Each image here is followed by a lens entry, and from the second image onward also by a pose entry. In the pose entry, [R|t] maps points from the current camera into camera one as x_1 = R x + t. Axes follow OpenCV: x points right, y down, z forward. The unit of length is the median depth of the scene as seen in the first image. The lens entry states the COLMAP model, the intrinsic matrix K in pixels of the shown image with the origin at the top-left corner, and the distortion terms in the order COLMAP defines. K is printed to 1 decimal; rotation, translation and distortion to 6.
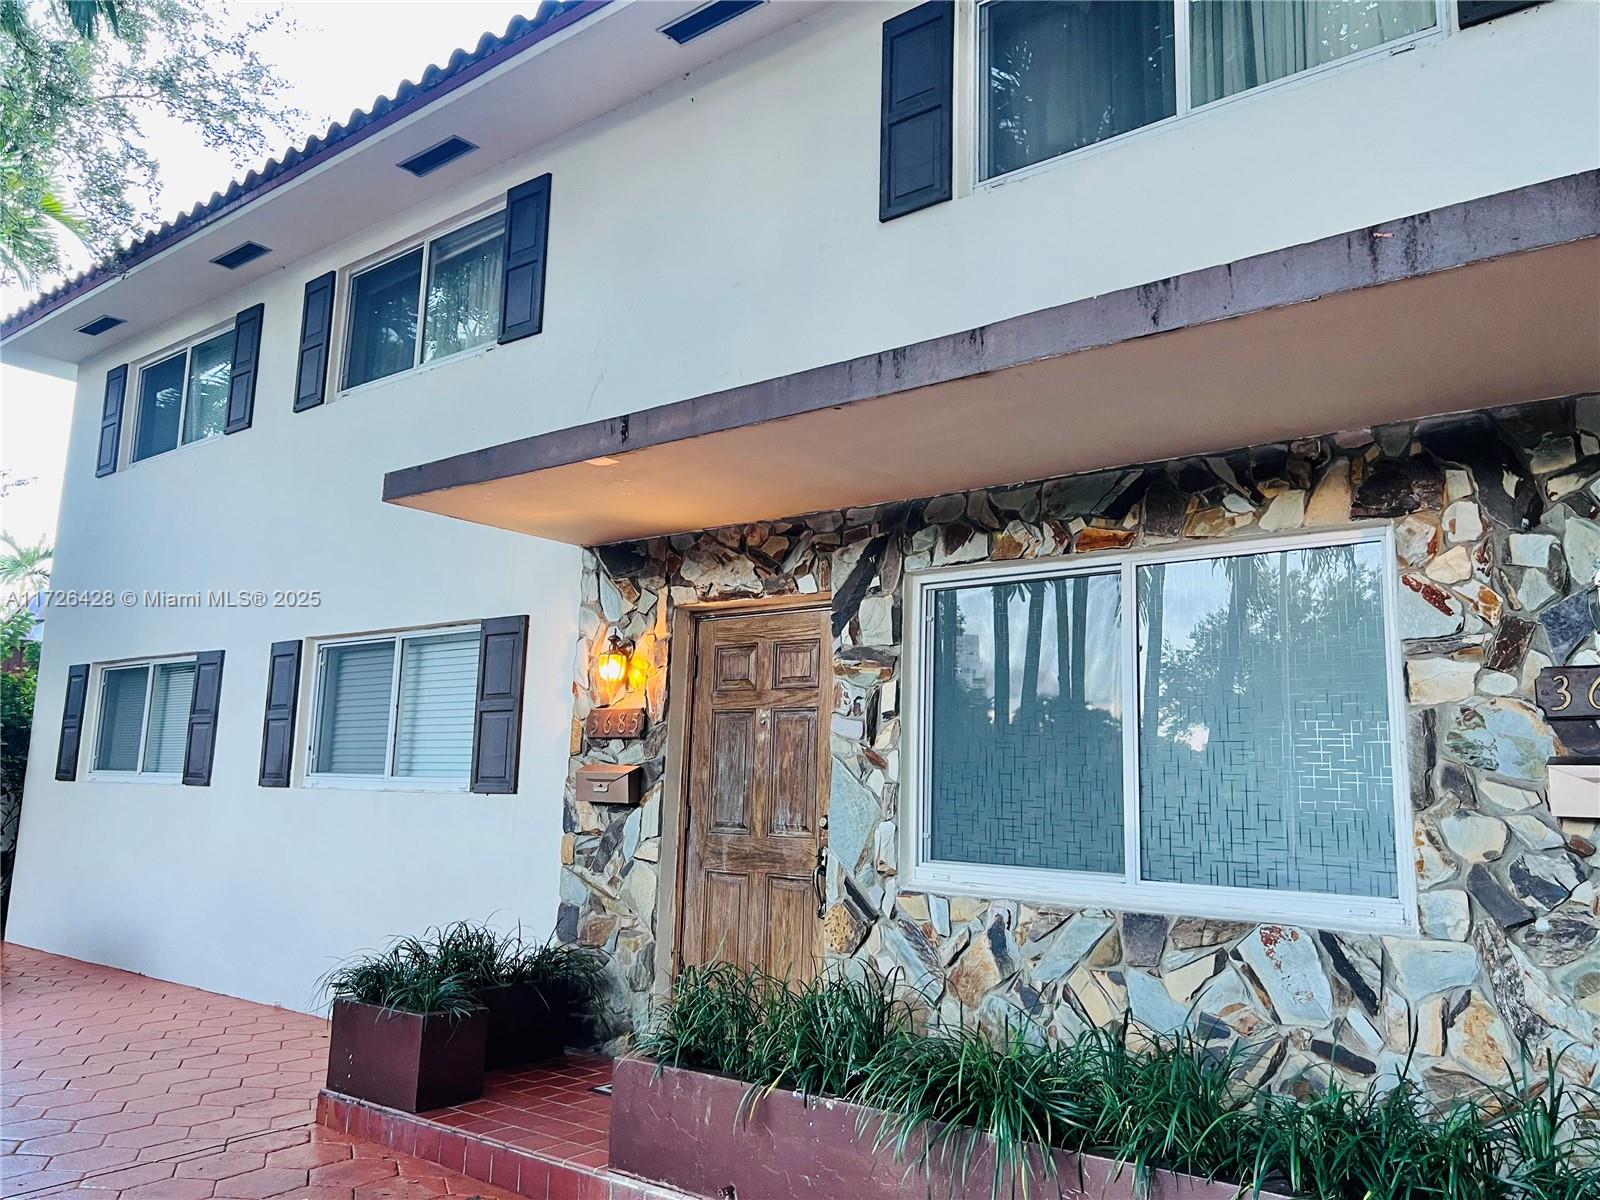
lens RADIAL K [[1219.0, 0, 806.0], [0, 1219.0, 574.8], [0, 0, 1]] dist [0.061745, -0.086373]
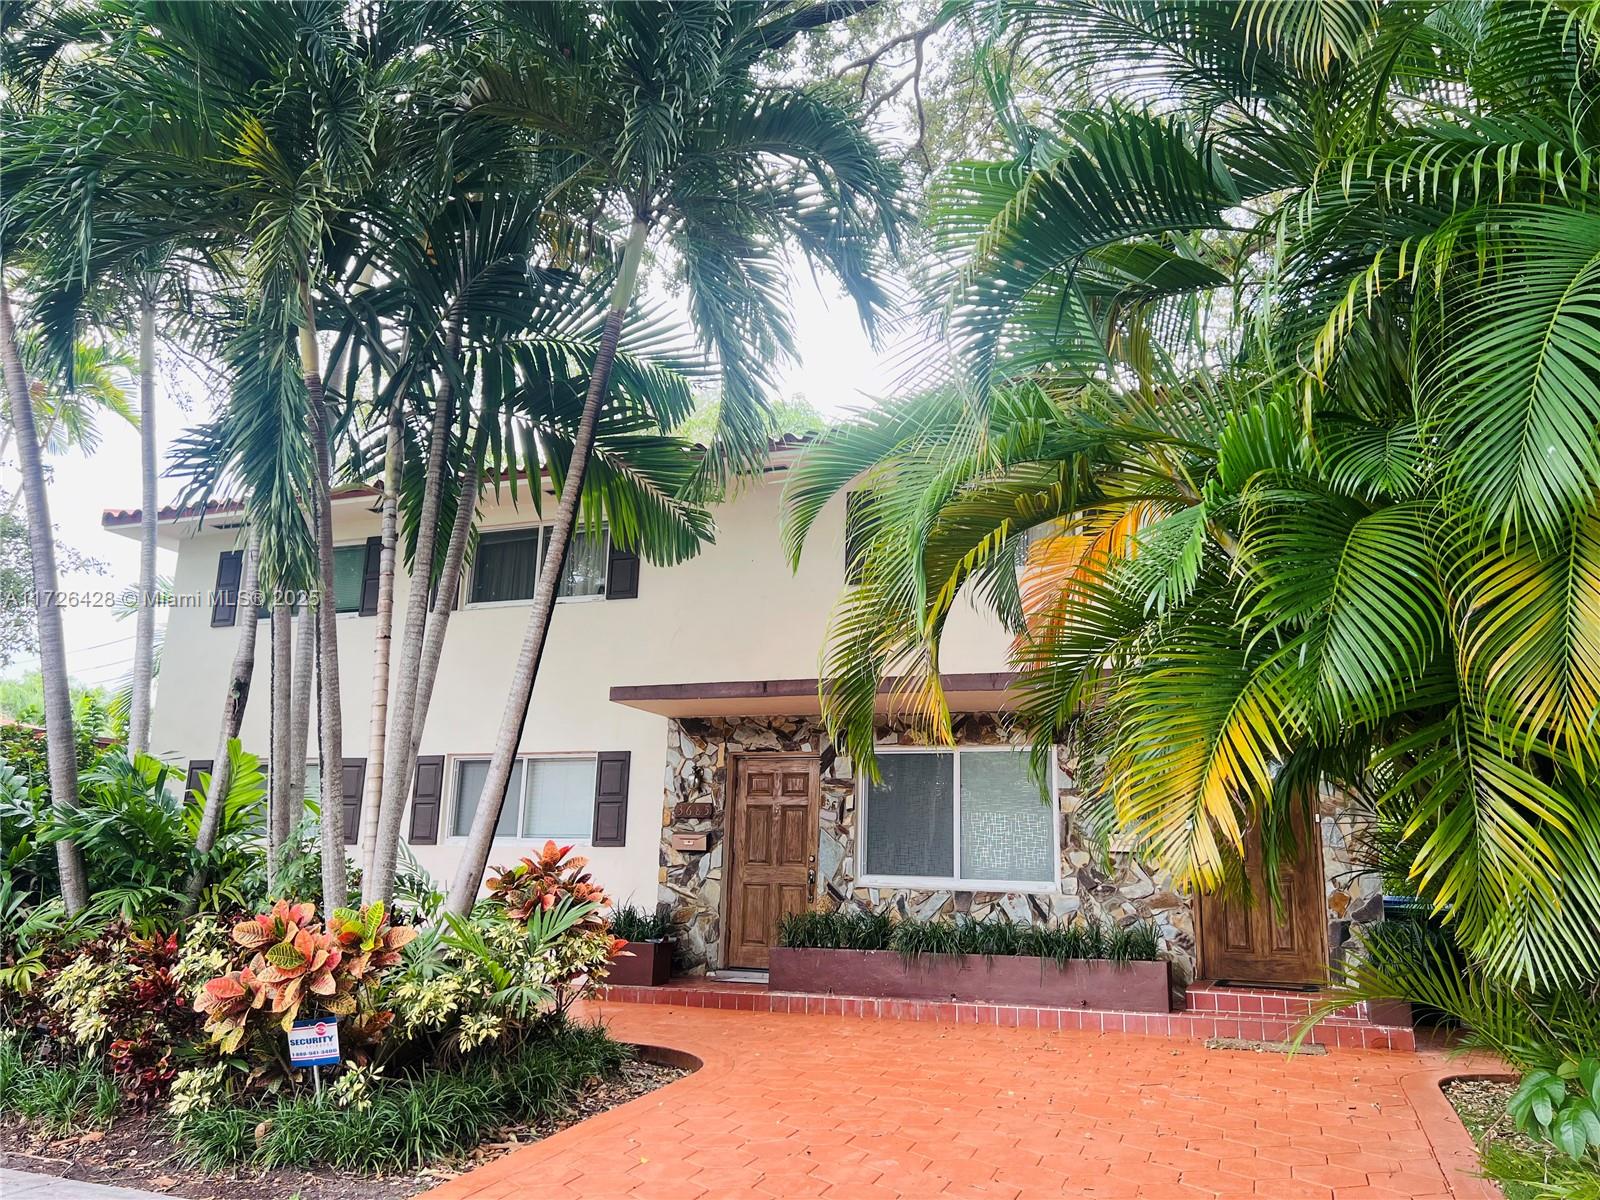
lens RADIAL K [[1219.0, 0, 806.0], [0, 1219.0, 574.8], [0, 0, 1]] dist [0.061745, -0.086373]
pose [[0.958221, 0.070865, 0.277113, -0.604552], [-0.053629, 0.996153, -0.069298, -0.143766], [-0.280958, 0.051541, 0.958335, -1.061565]]
